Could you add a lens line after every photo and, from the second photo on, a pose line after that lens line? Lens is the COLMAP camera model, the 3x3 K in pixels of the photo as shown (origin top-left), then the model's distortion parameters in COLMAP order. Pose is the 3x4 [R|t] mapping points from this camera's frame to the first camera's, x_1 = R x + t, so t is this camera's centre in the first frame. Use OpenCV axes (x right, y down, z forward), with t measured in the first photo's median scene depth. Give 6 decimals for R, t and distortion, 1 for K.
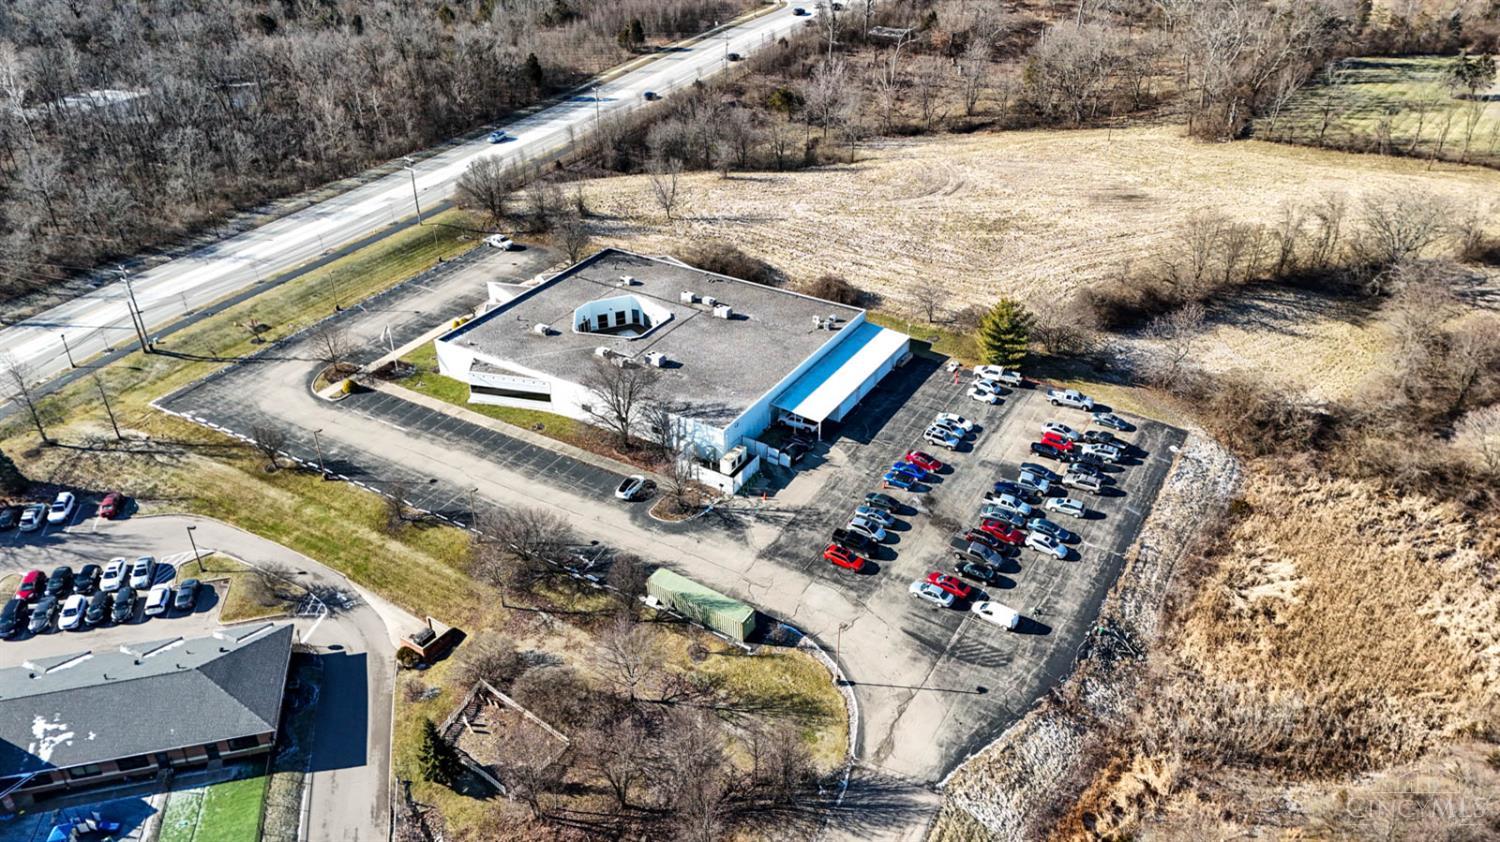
lens RADIAL K [[1091.8, 0, 743.5], [0, 1091.8, 424.4], [0, 0, 1]] dist [0.085278, -0.078655]
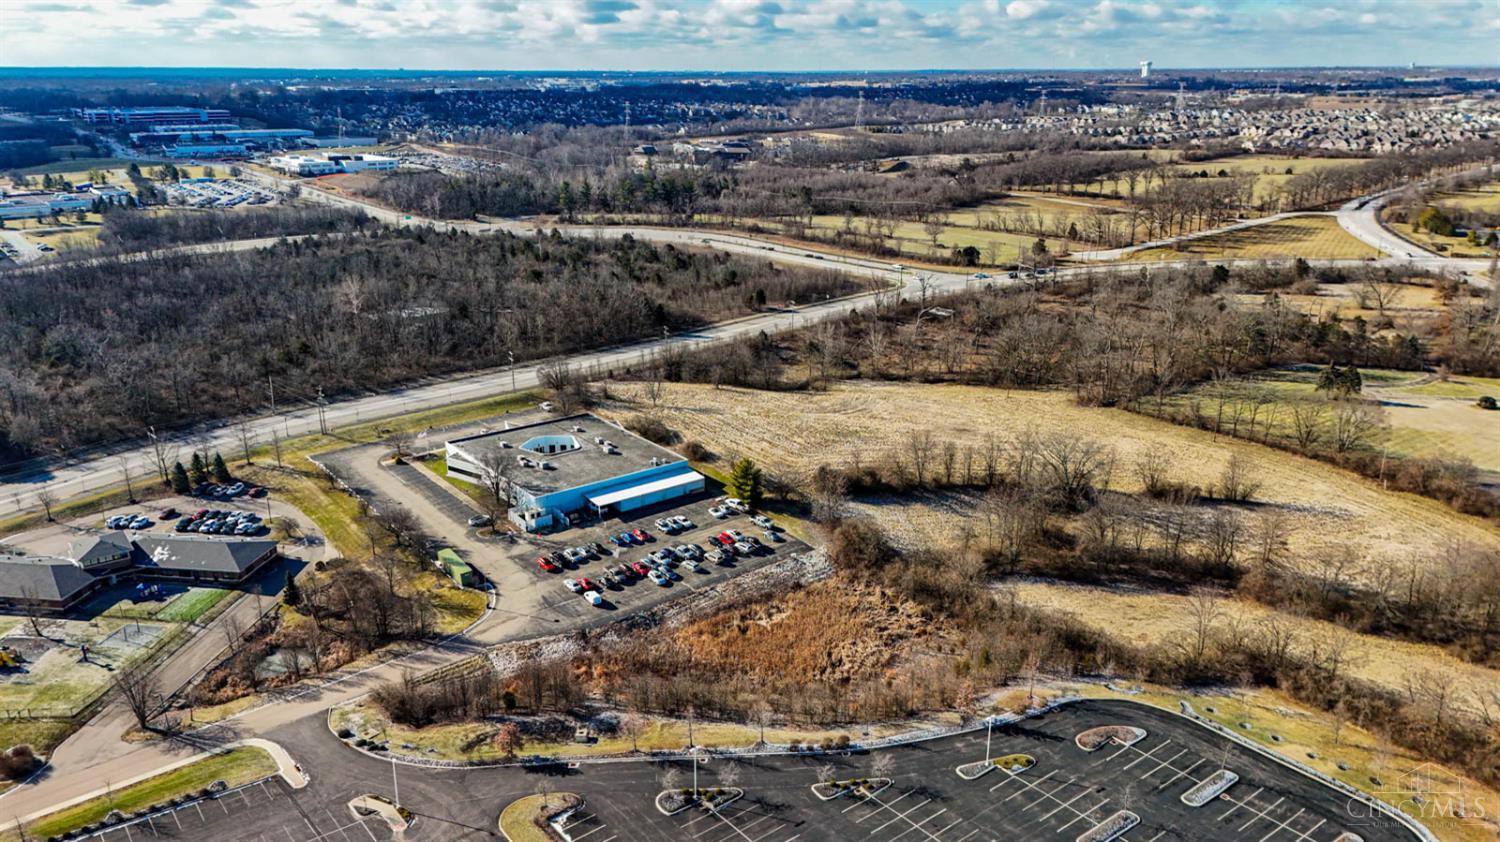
lens RADIAL K [[1091.8, 0, 741.7], [0, 1091.8, 410.1], [0, 0, 1]] dist [0.085278, -0.078655]
pose [[0.929609, 0.110883, -0.351470, 0.837860], [-0.192732, 0.959133, -0.207170, 0.161102], [0.314135, 0.260326, 0.912989, -0.517611]]
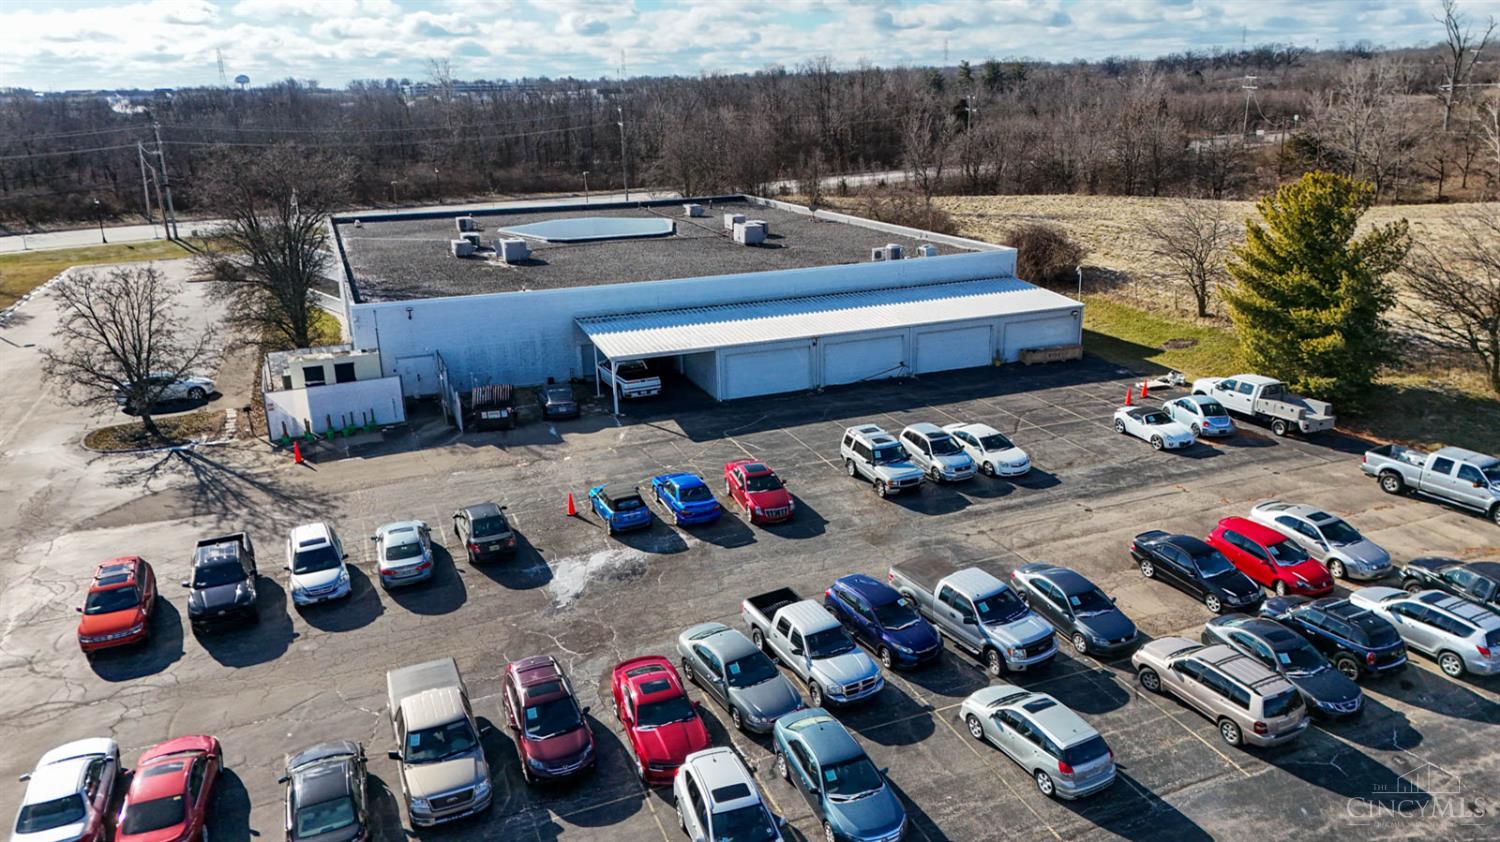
lens RADIAL K [[1091.8, 0, 754.6], [0, 1091.8, 418.7], [0, 0, 1]] dist [0.085278, -0.078655]
pose [[0.795788, 0.158260, -0.584530, 0.329973], [-0.296281, 0.943582, -0.147890, 0.058021], [0.528146, 0.290874, 0.797781, 0.702837]]
